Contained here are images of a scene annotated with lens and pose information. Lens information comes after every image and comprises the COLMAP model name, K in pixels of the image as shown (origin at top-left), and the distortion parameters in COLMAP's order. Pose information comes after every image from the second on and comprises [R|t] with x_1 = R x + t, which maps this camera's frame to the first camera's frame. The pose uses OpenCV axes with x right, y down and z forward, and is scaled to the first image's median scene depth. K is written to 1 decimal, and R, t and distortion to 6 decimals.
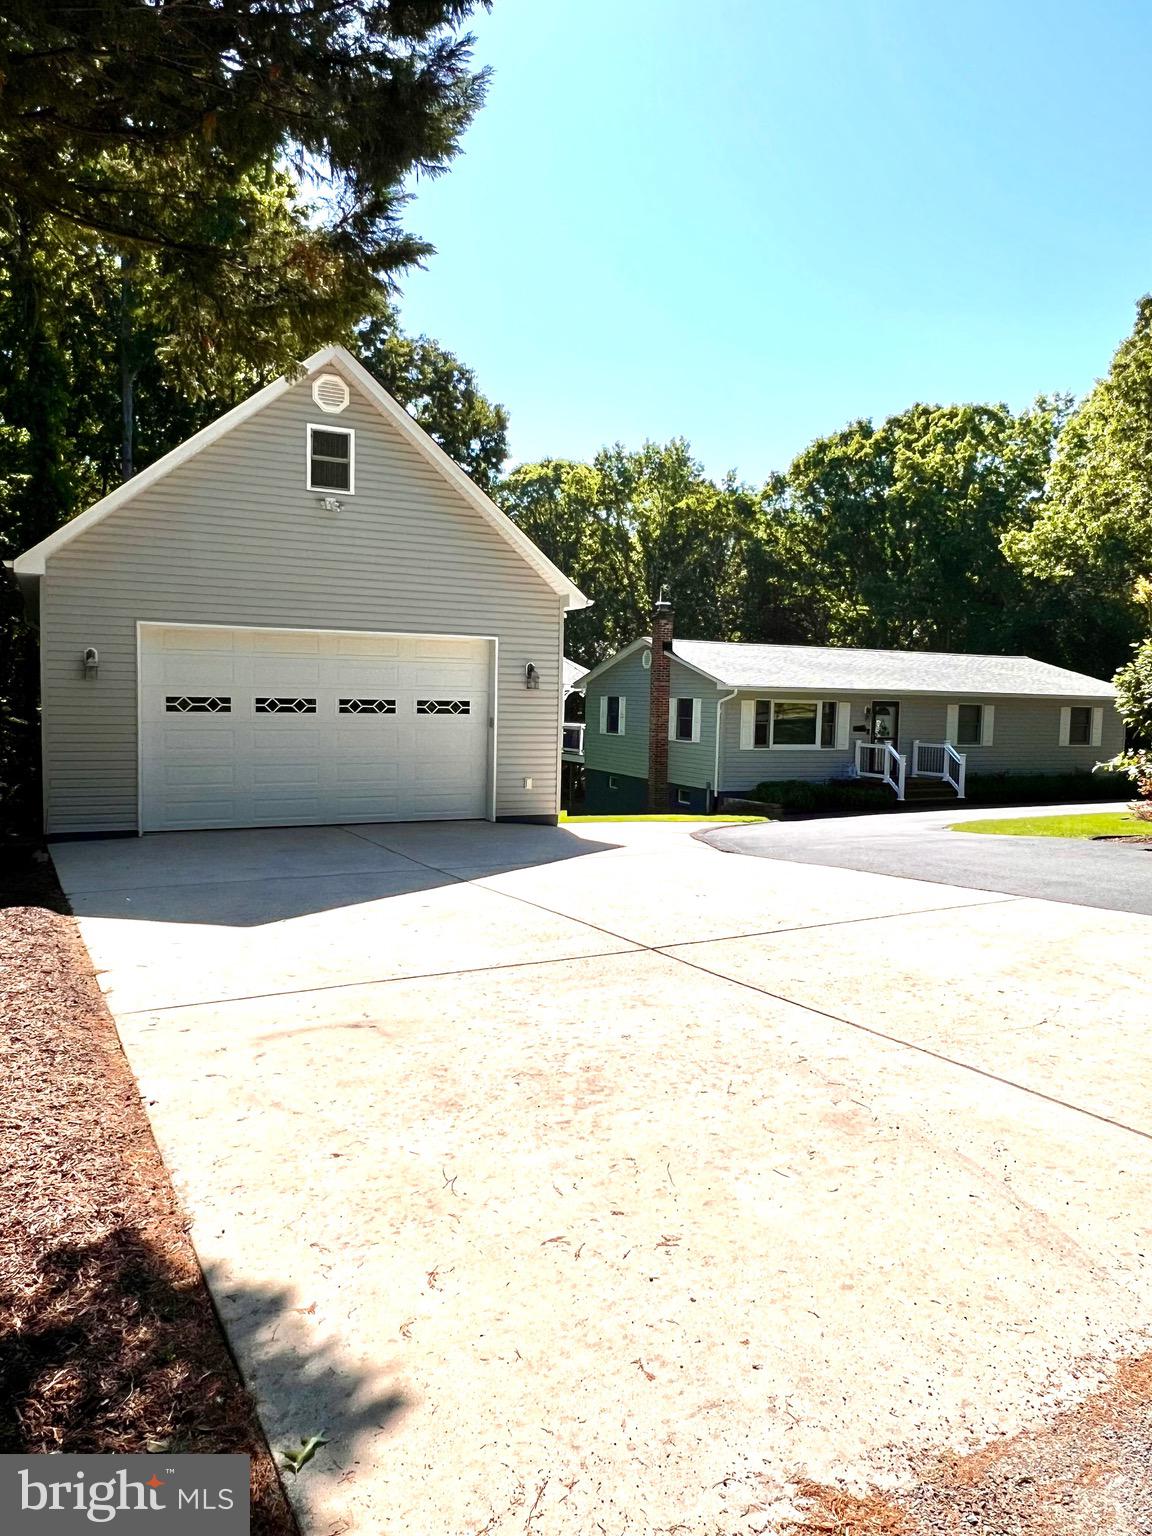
lens RADIAL K [[1030.7, 0, 575.7], [0, 1030.7, 758.6], [0, 0, 1]] dist [0.013459, 0.002325]
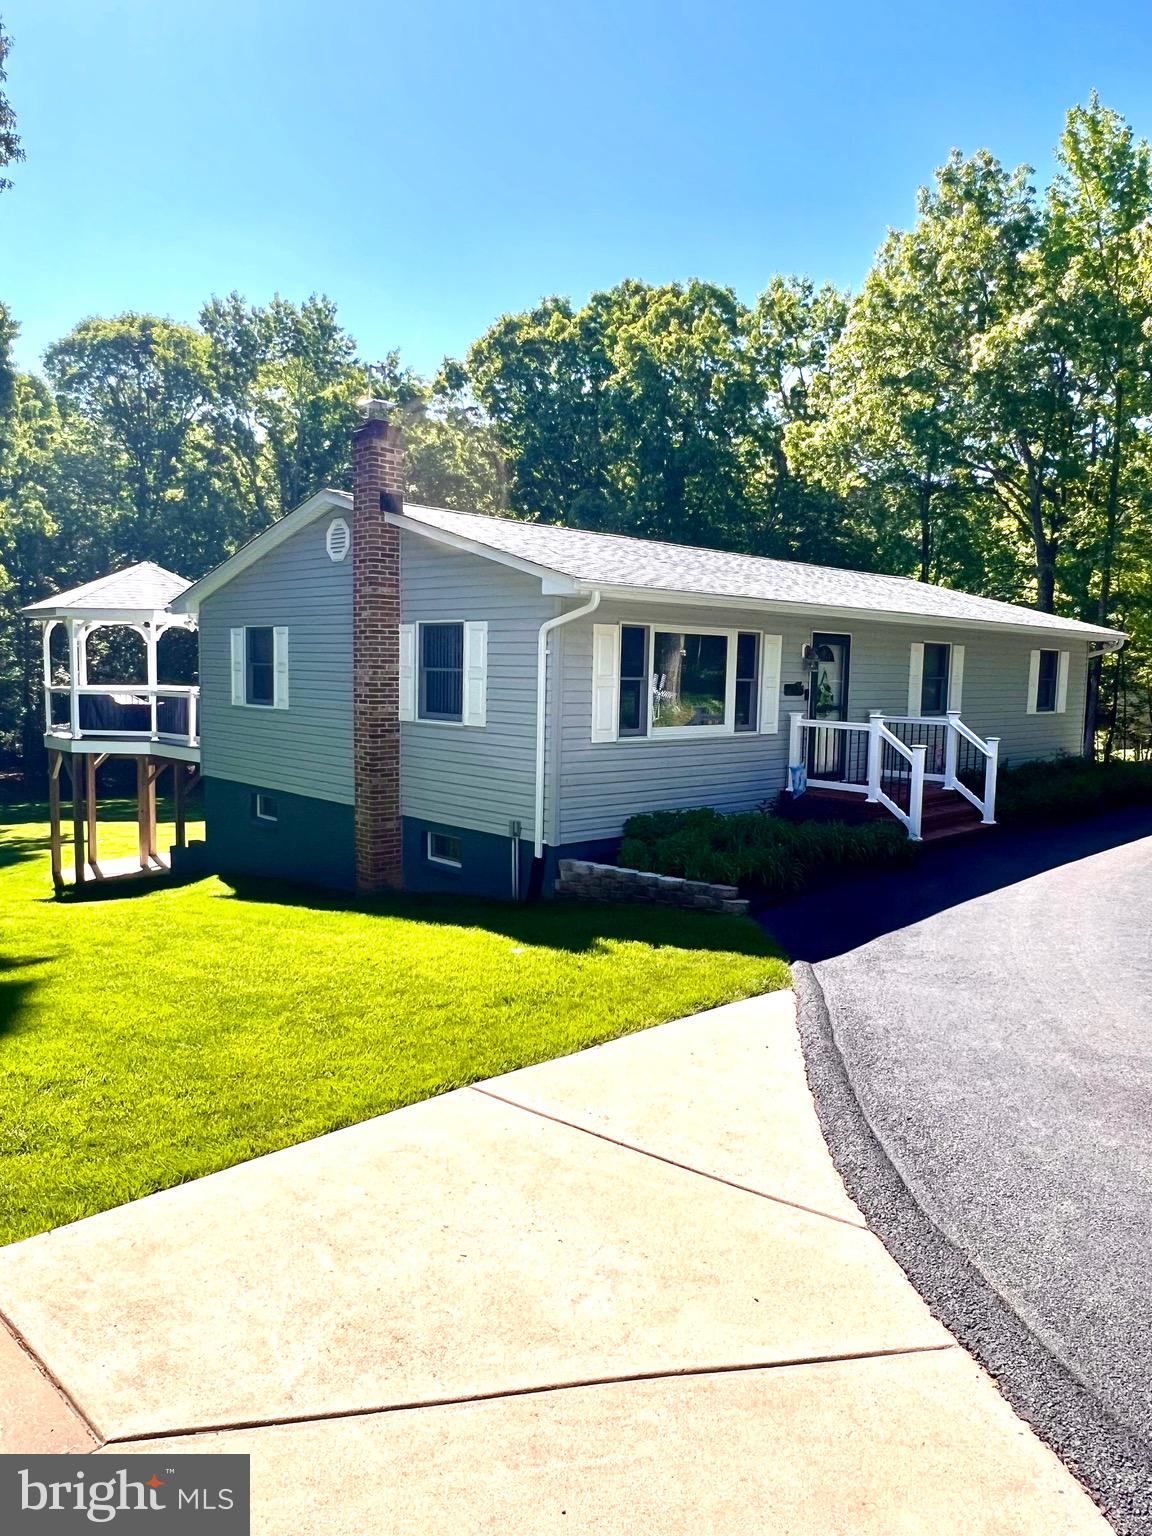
lens RADIAL K [[1030.7, 0, 569.6], [0, 1030.7, 770.0], [0, 0, 1]] dist [0.013459, 0.002325]
pose [[0.939773, -0.037227, 0.339765, 0.007556], [0.020865, 0.998445, 0.051685, -0.017806], [-0.341161, -0.041483, 0.939089, 0.557361]]
